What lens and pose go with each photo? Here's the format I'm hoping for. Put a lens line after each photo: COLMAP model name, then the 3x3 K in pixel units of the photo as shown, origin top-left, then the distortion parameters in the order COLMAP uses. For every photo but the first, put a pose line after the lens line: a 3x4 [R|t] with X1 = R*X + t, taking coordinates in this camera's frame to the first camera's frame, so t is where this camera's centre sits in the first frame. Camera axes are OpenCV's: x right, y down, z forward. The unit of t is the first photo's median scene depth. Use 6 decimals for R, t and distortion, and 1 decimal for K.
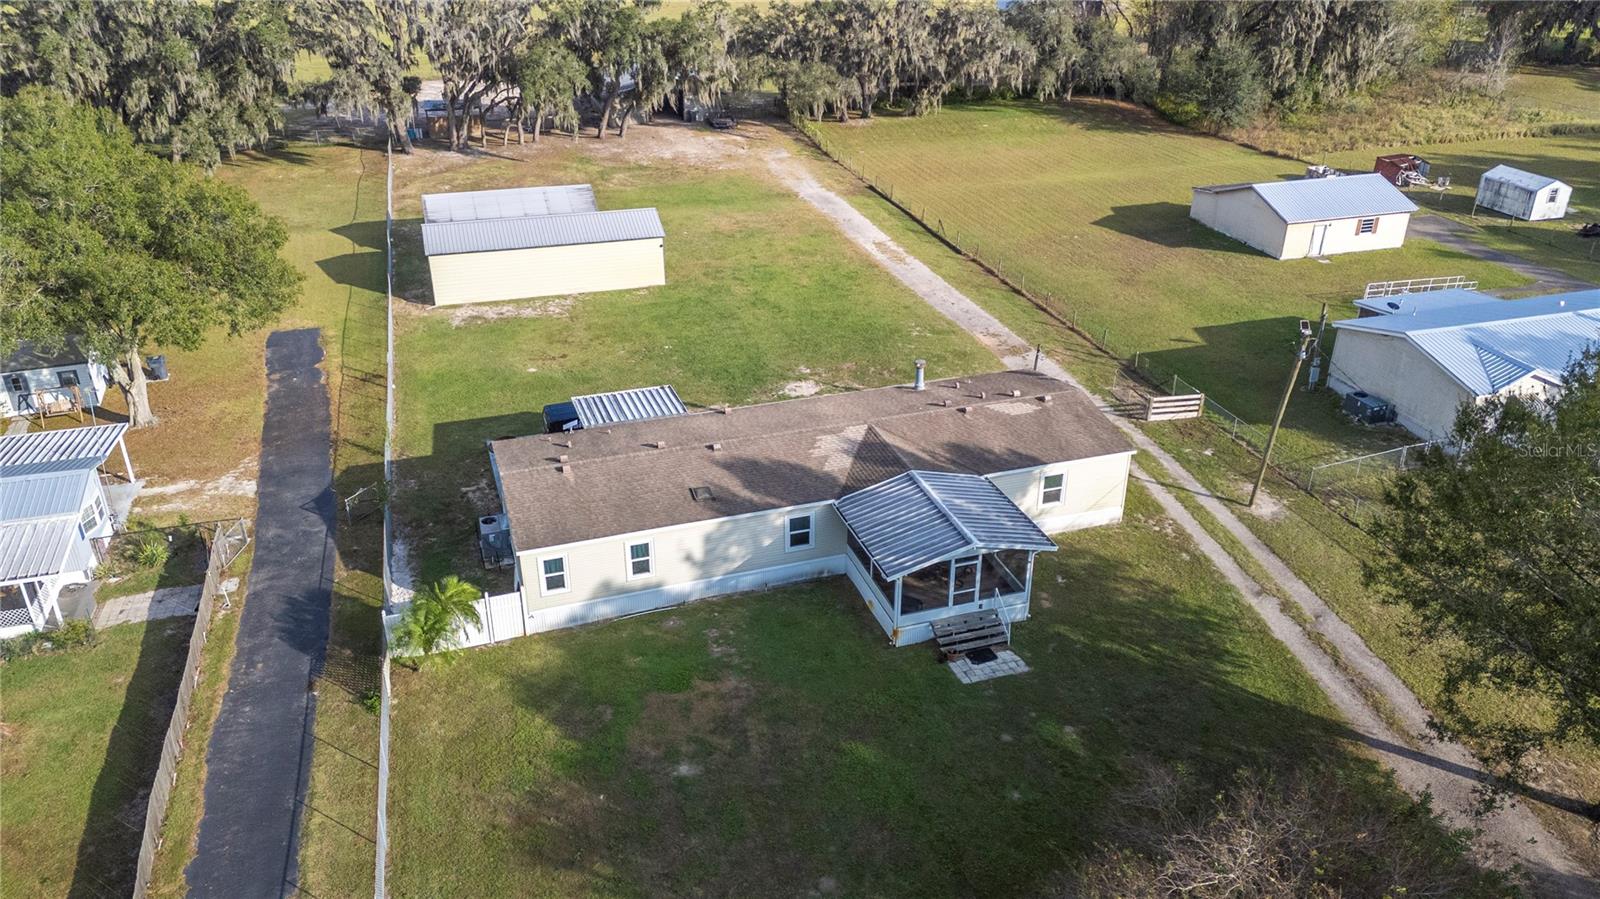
lens RADIAL K [[1169.3, 0, 804.9], [0, 1169.3, 447.5], [0, 0, 1]] dist [0.079882, -0.075622]
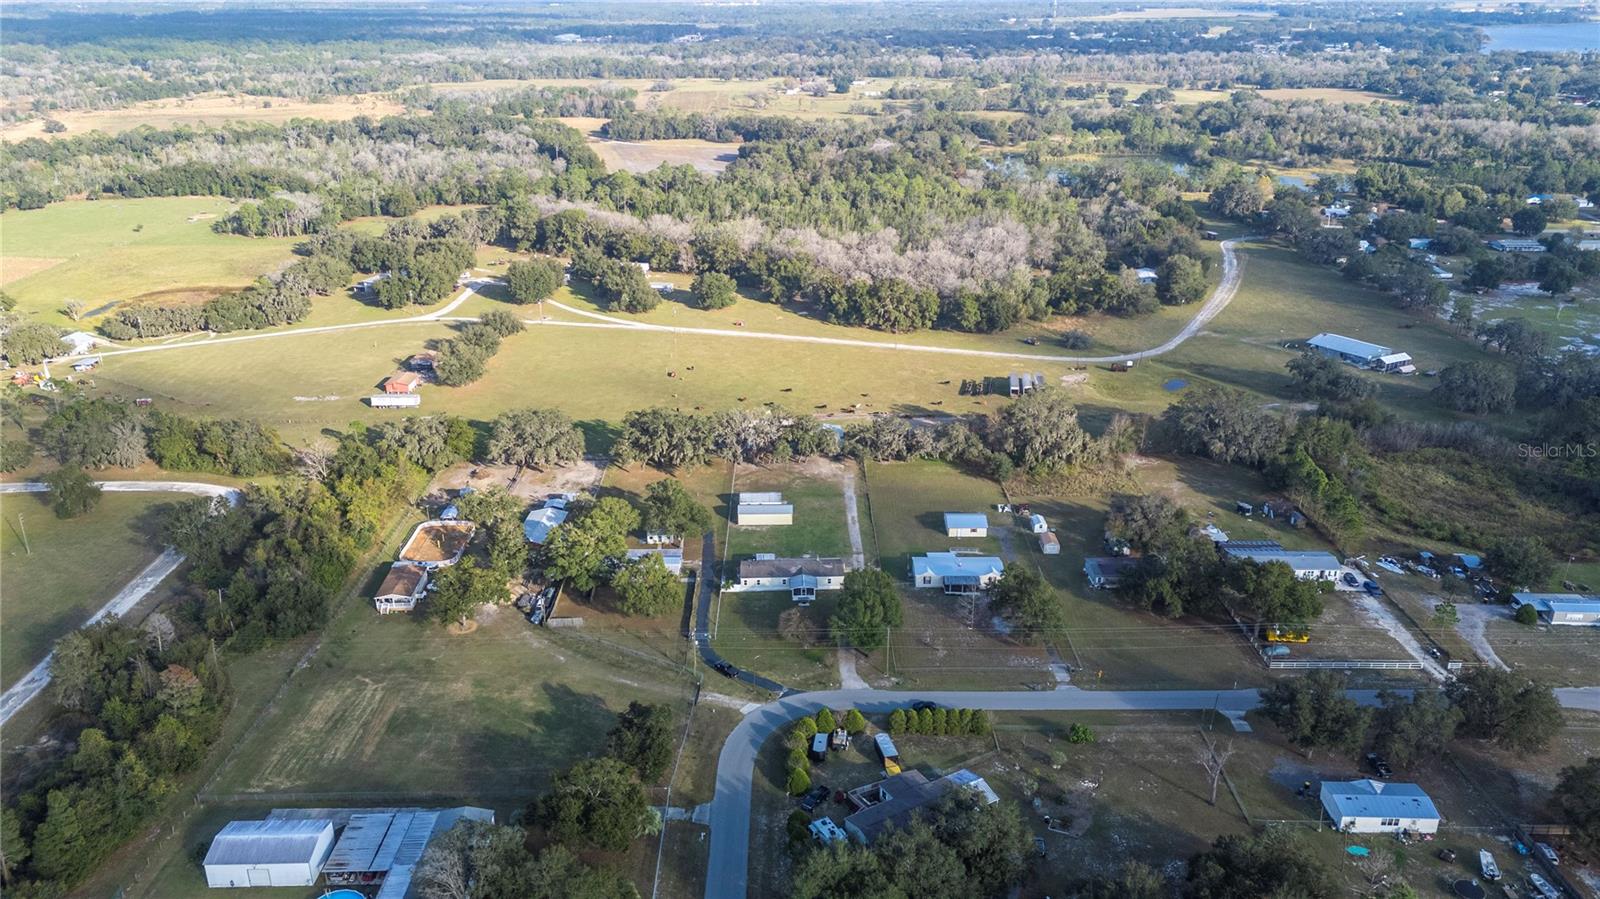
lens RADIAL K [[1169.3, 0, 799.9], [0, 1169.3, 441.7], [0, 0, 1]] dist [0.079882, -0.075622]
pose [[0.957602, 0.101674, -0.269557, 1.030132], [-0.126666, 0.988955, -0.076960, -0.121071], [0.258755, 0.107840, 0.959904, -3.093795]]
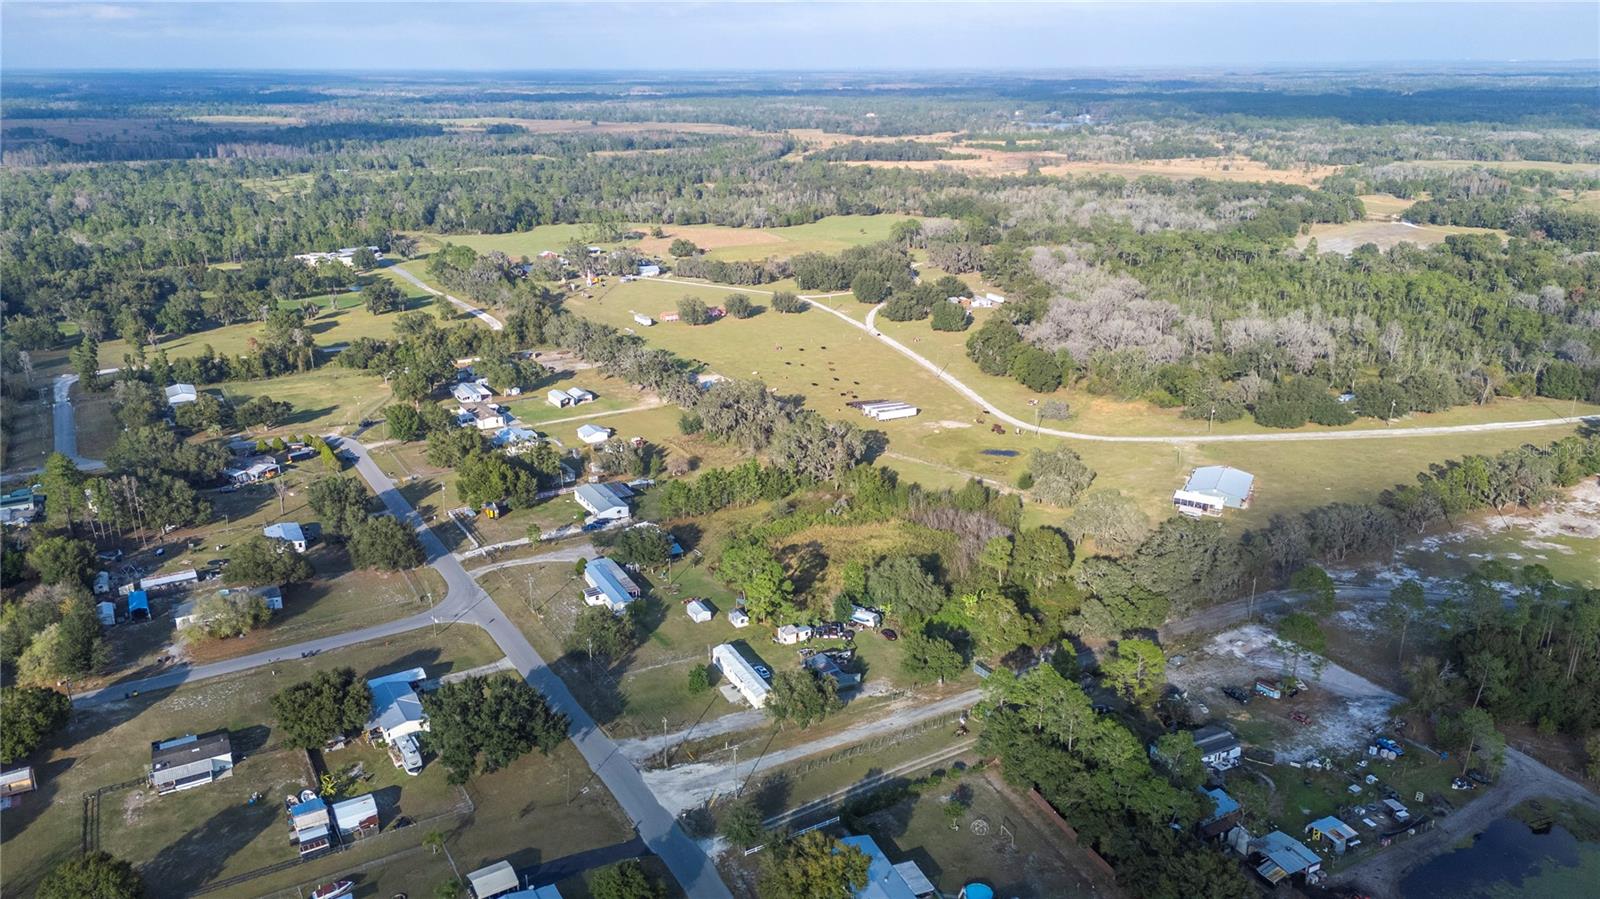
lens RADIAL K [[1169.3, 0, 794.6], [0, 1169.3, 450.3], [0, 0, 1]] dist [0.079882, -0.075622]
pose [[0.243095, 0.303070, -0.921441, 6.333934], [-0.435453, 0.882934, 0.175524, -1.666951], [0.866768, 0.358575, 0.346609, -0.000393]]
